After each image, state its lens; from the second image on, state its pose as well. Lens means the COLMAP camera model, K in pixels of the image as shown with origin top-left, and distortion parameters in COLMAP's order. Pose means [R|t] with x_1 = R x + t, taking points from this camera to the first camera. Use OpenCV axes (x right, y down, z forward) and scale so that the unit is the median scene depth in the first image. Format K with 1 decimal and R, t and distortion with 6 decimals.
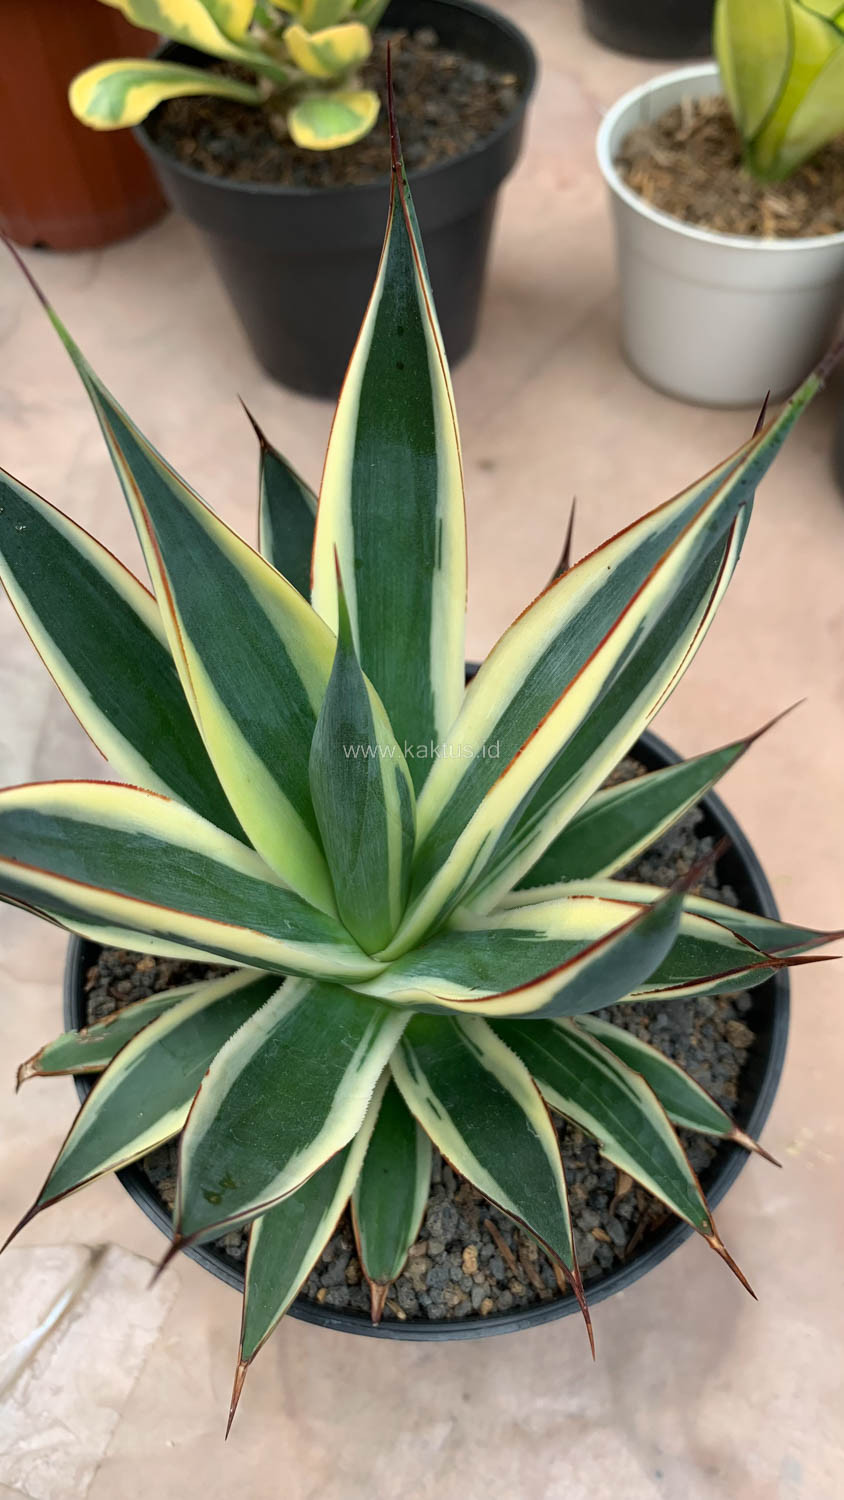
lens RADIAL K [[1213.3, 0, 425.8], [0, 1213.3, 747.9], [0, 0, 1]] dist [-0.055597, 0.077564]
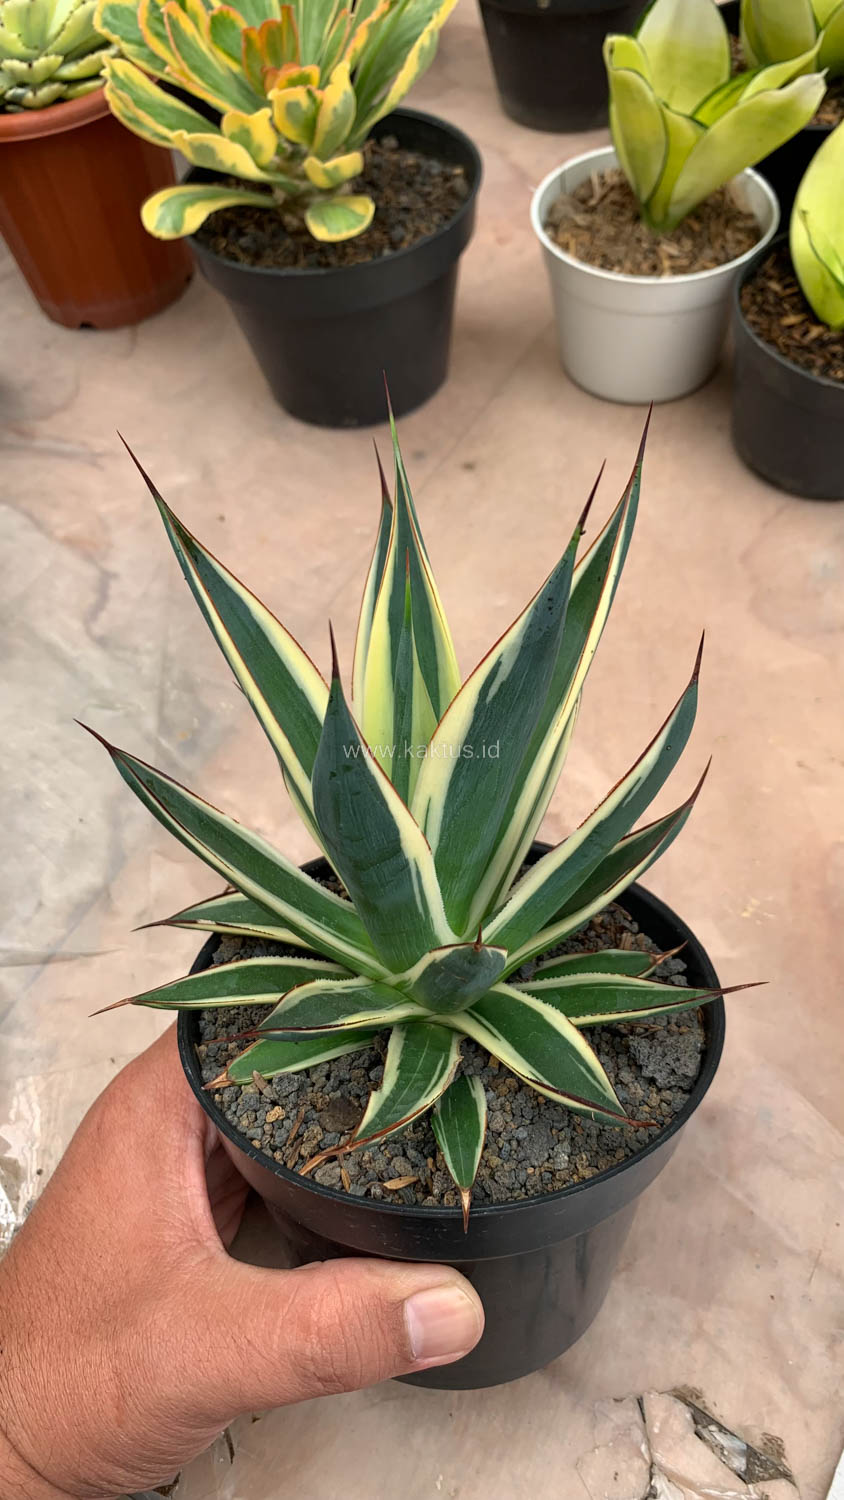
lens RADIAL K [[1197.1, 0, 425.3], [0, 1197.1, 745.0], [0, 0, 1]] dist [-0.013389, 0.017587]
pose [[0.994758, -0.098146, 0.028708, -0.083711], [0.098800, 0.994857, -0.022319, 0.117816], [-0.026370, 0.025039, 0.999339, -0.363672]]
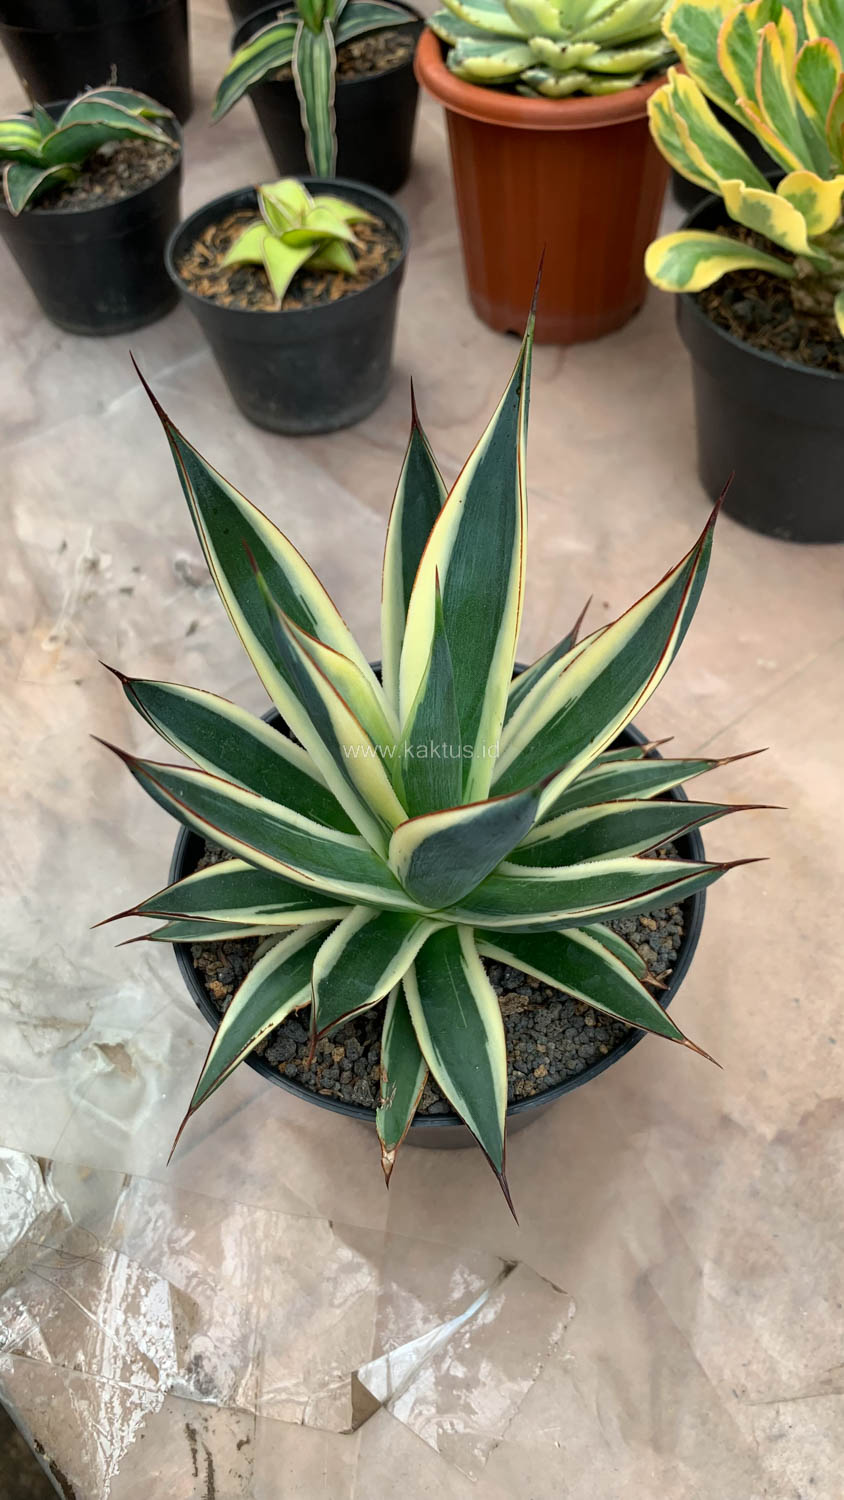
lens RADIAL K [[1192.6, 0, 426.9], [0, 1192.6, 745.6], [0, 0, 1]] dist [-0.006112, 0.010296]
pose [[0.966400, 0.216493, -0.138569, -0.262252], [-0.217305, 0.976058, 0.009426, -0.060963], [0.137292, 0.021003, 0.990308, -0.157897]]
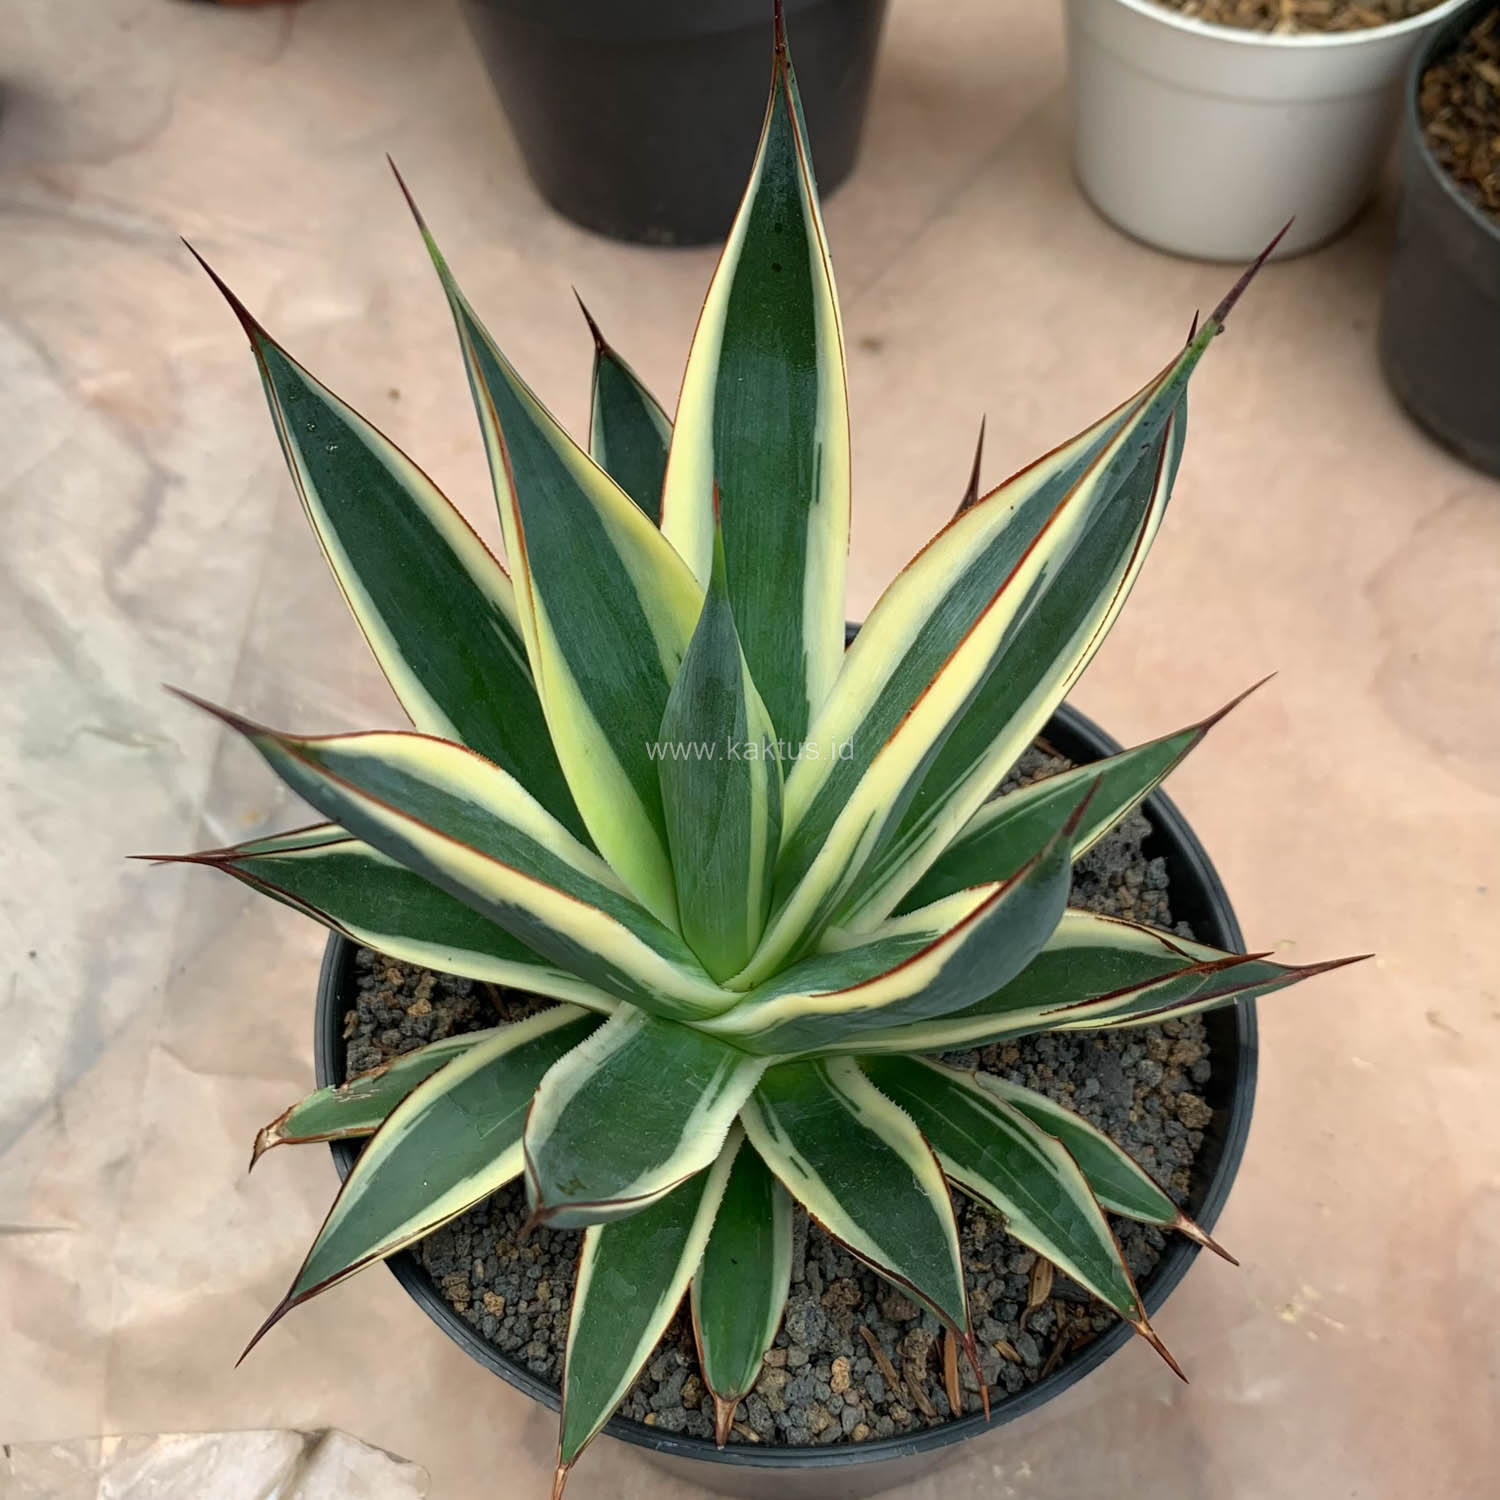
lens RADIAL K [[2122.0, 0, 757.2], [0, 2122.0, 701.5], [0, 0, 1]] dist [0.012150, -0.047996]
pose [[0.999862, 0.016592, 0.000597, -0.015616], [-0.016548, 0.998853, -0.044939, 0.029671], [-0.001342, 0.044923, 0.998990, -0.245963]]
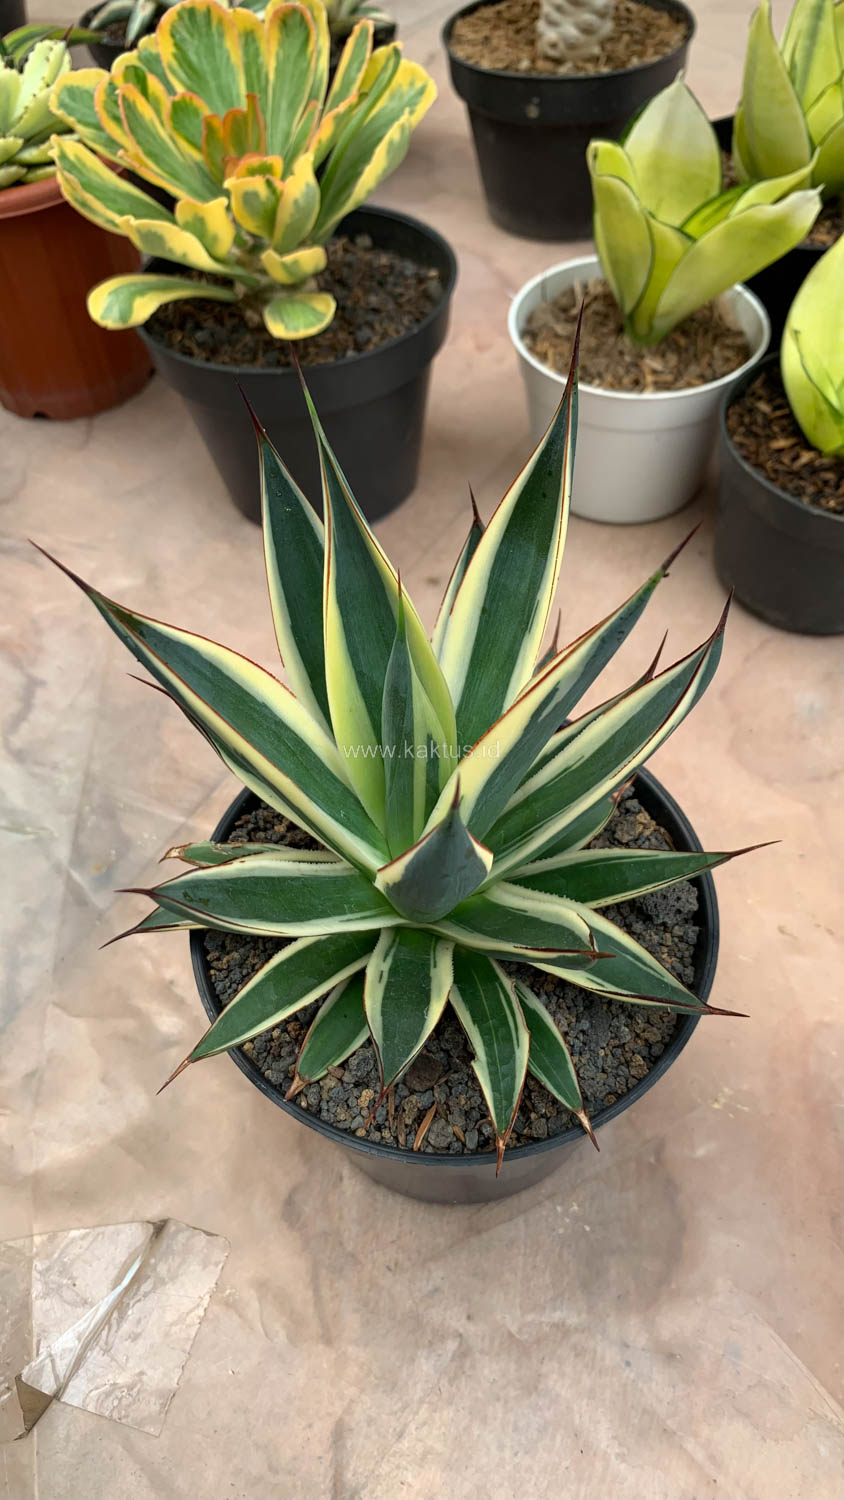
lens RADIAL K [[1199.2, 0, 425.8], [0, 1199.2, 745.3], [0, 0, 1]] dist [-0.010278, 0.009144]
pose [[0.997372, -0.054787, 0.047408, -0.030945], [0.059222, 0.993438, -0.097850, 0.062136], [-0.041736, 0.100401, 0.994071, -0.230205]]
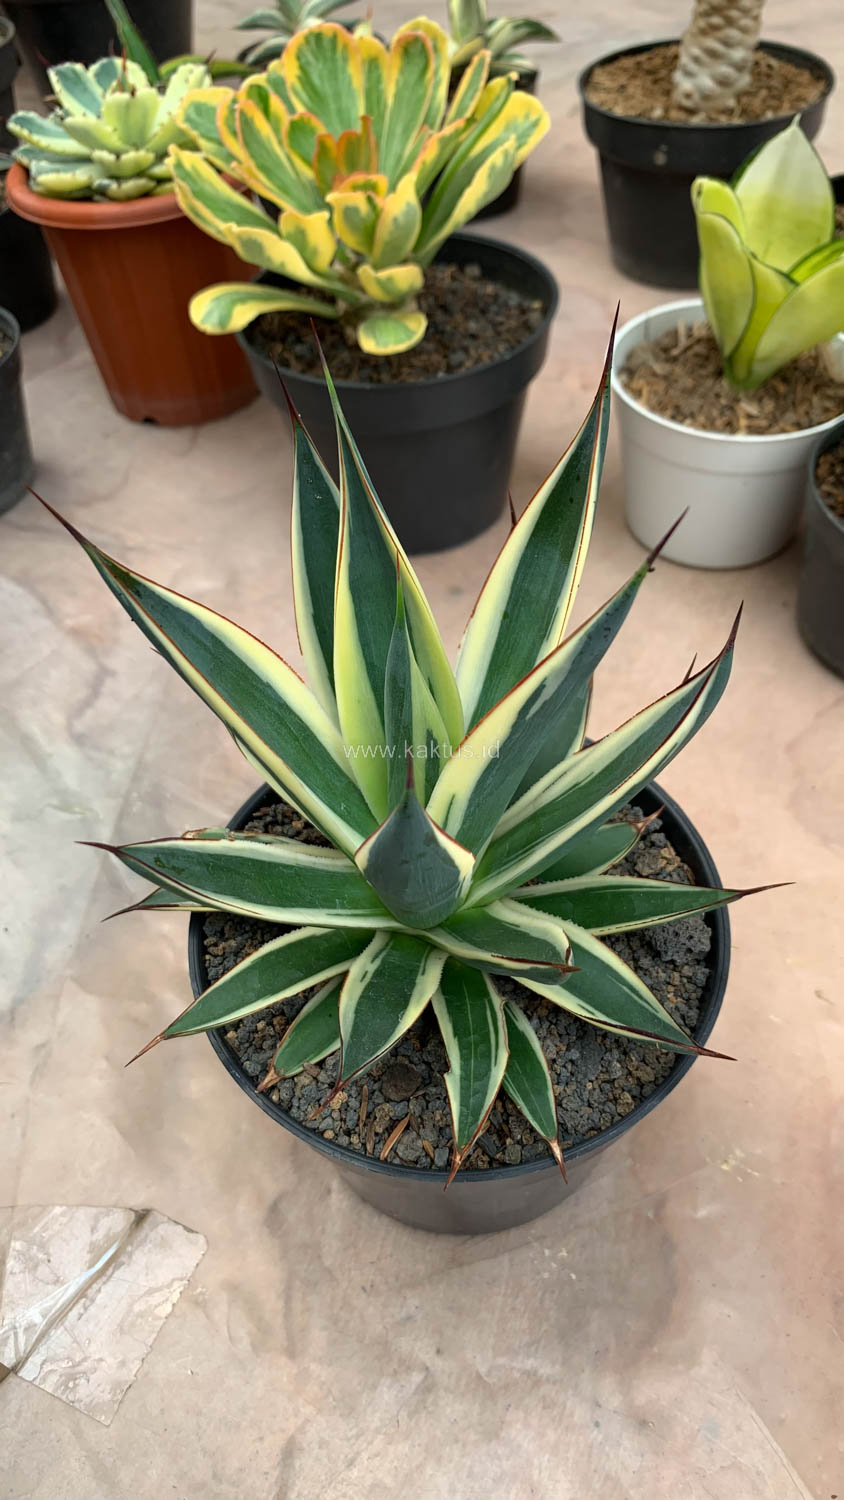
lens RADIAL K [[1197.1, 0, 425.3], [0, 1197.1, 745.0], [0, 0, 1]] dist [-0.013389, 0.017587]
pose [[0.997963, 0.045046, -0.045178, 0.038730], [-0.050972, 0.988840, -0.139988, 0.094207], [0.038368, 0.142006, 0.989122, -0.210459]]
